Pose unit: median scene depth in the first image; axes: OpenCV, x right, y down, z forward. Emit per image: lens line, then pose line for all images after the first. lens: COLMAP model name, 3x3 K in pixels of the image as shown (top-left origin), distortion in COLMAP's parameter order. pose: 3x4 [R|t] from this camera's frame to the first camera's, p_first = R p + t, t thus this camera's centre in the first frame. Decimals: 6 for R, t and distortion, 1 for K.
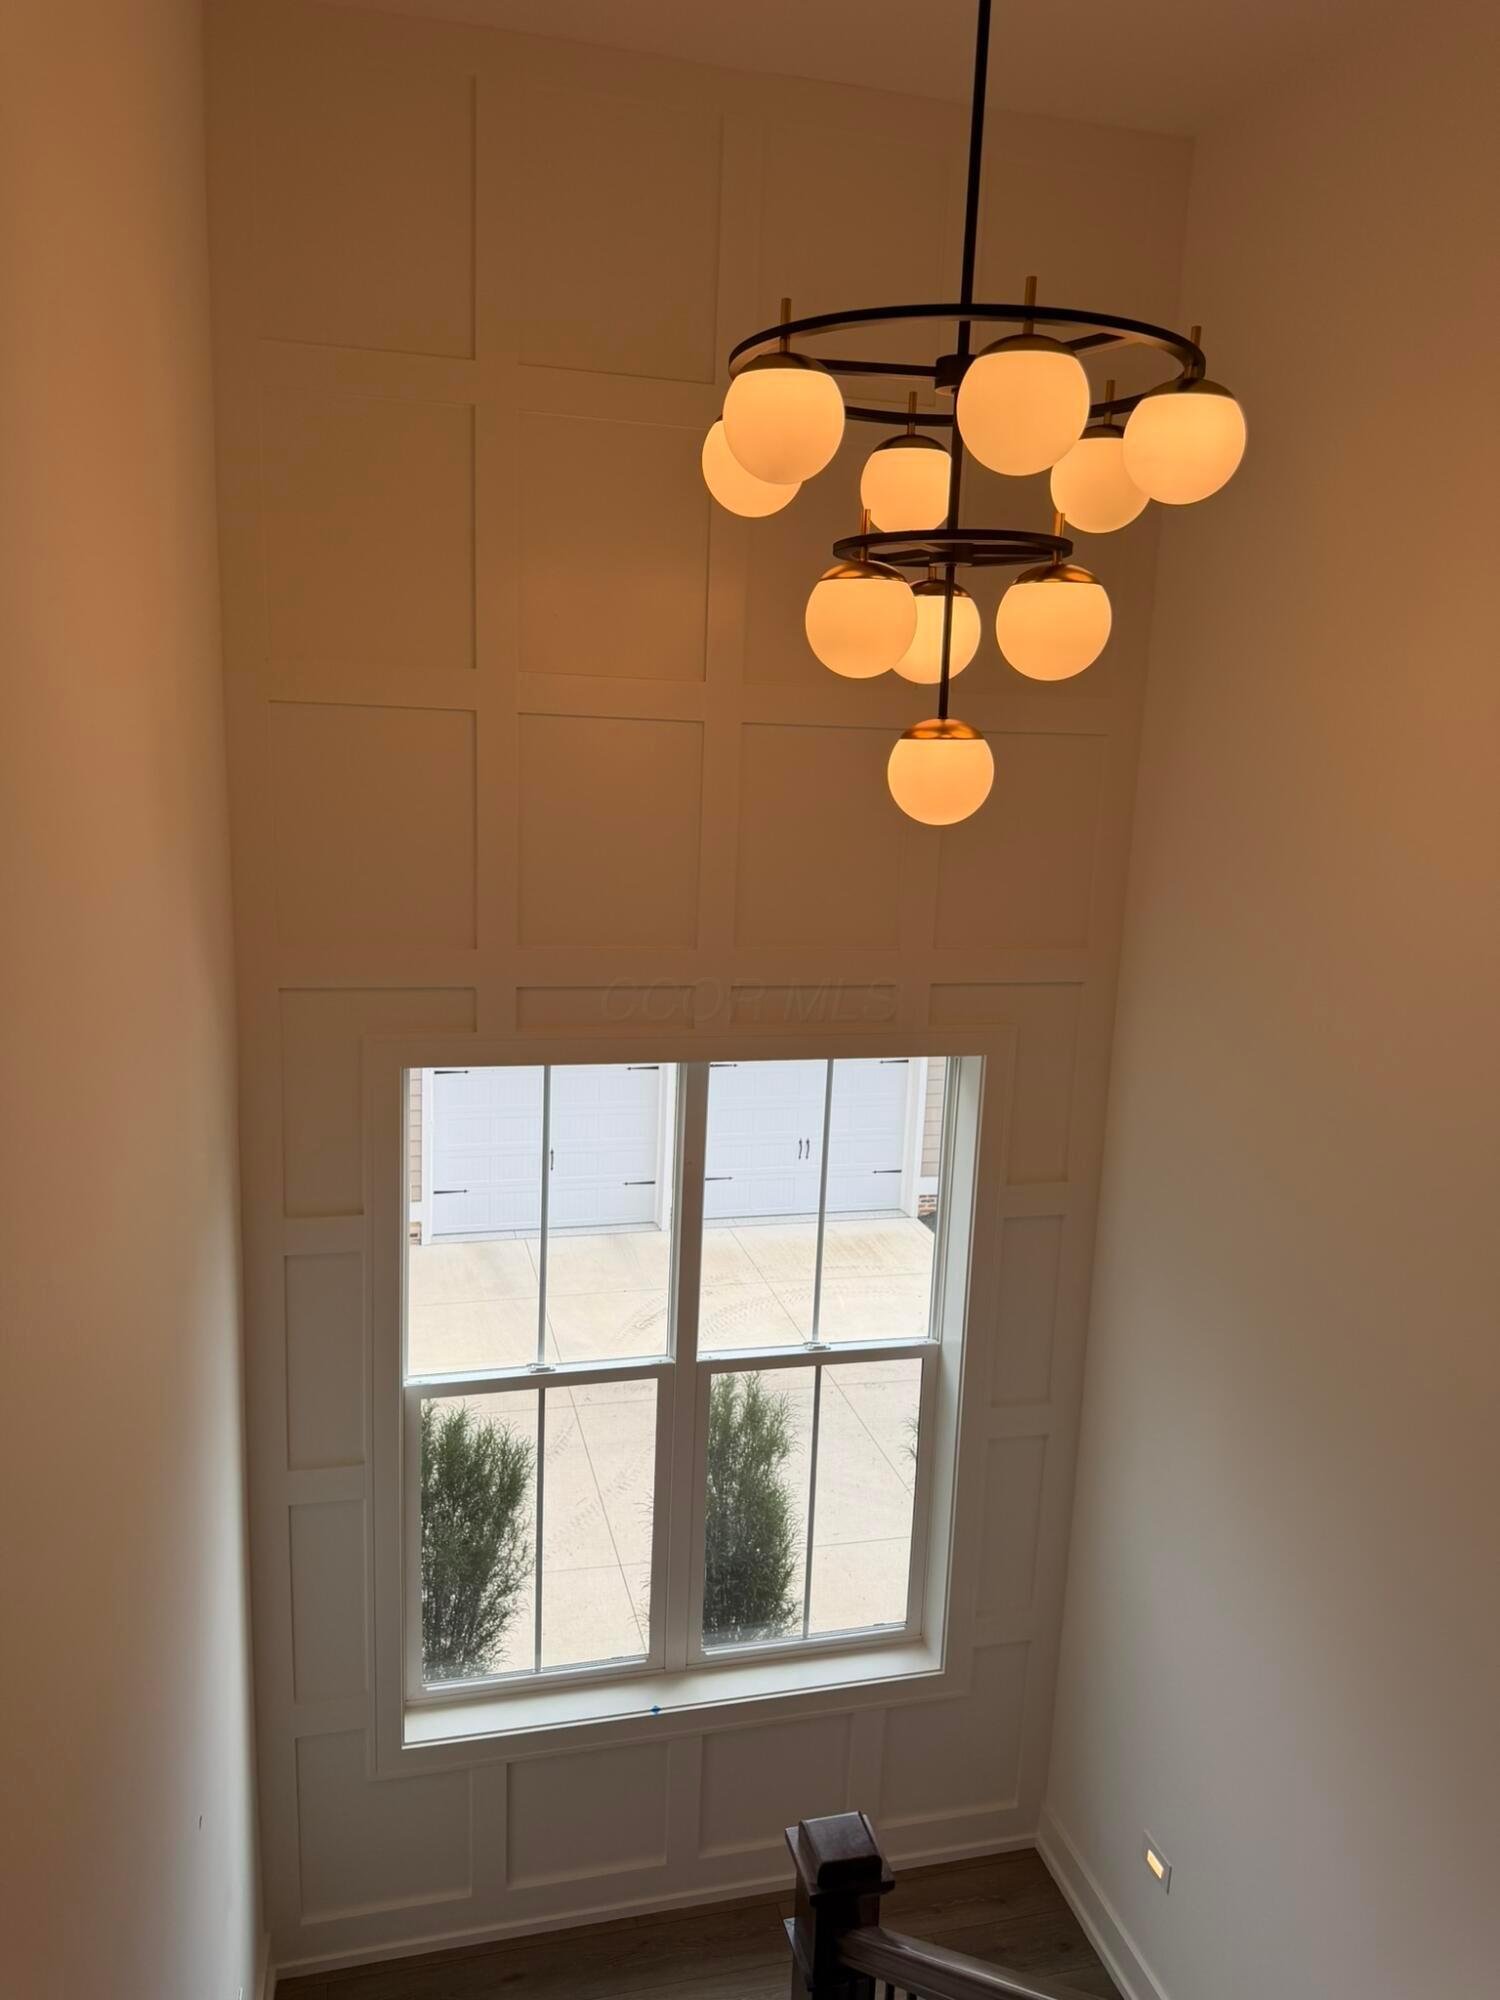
lens RADIAL K [[1417.4, 0, 761.3], [0, 1417.4, 1002.3], [0, 0, 1]] dist [0.111663, -0.105750]
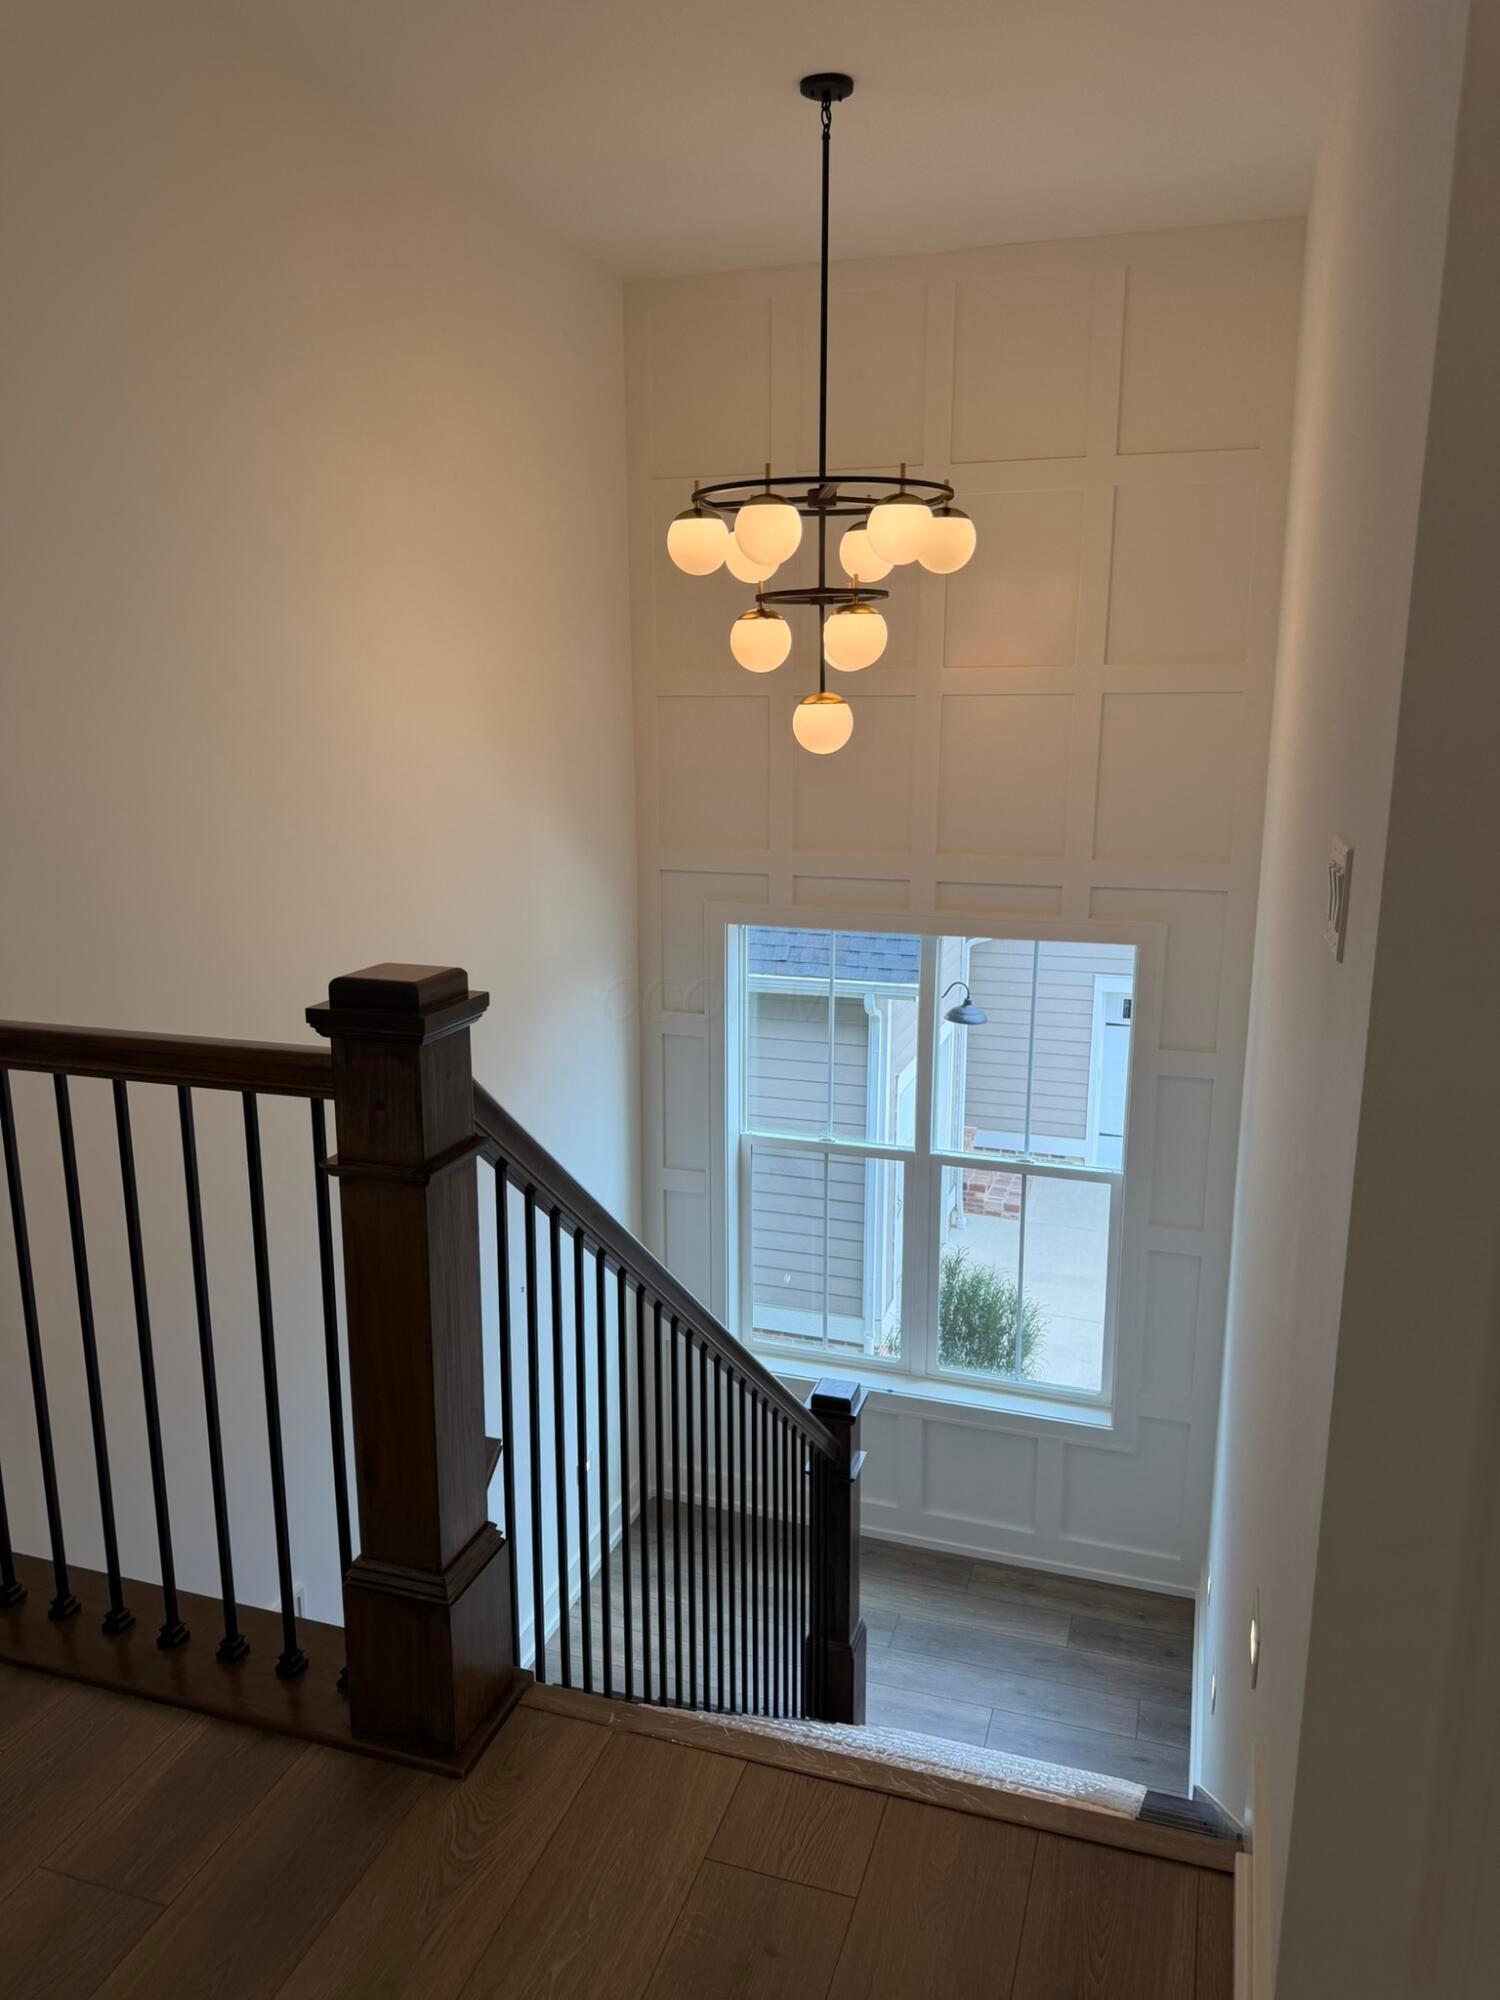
lens RADIAL K [[1442.9, 0, 754.3], [0, 1442.9, 961.6], [0, 0, 1]] dist [0.108859, -0.132418]
pose [[0.827774, 0.056266, -0.558234, 0.670442], [-0.069290, 0.997594, -0.002194, 0.088274], [0.556767, 0.040496, 0.829681, -0.320859]]
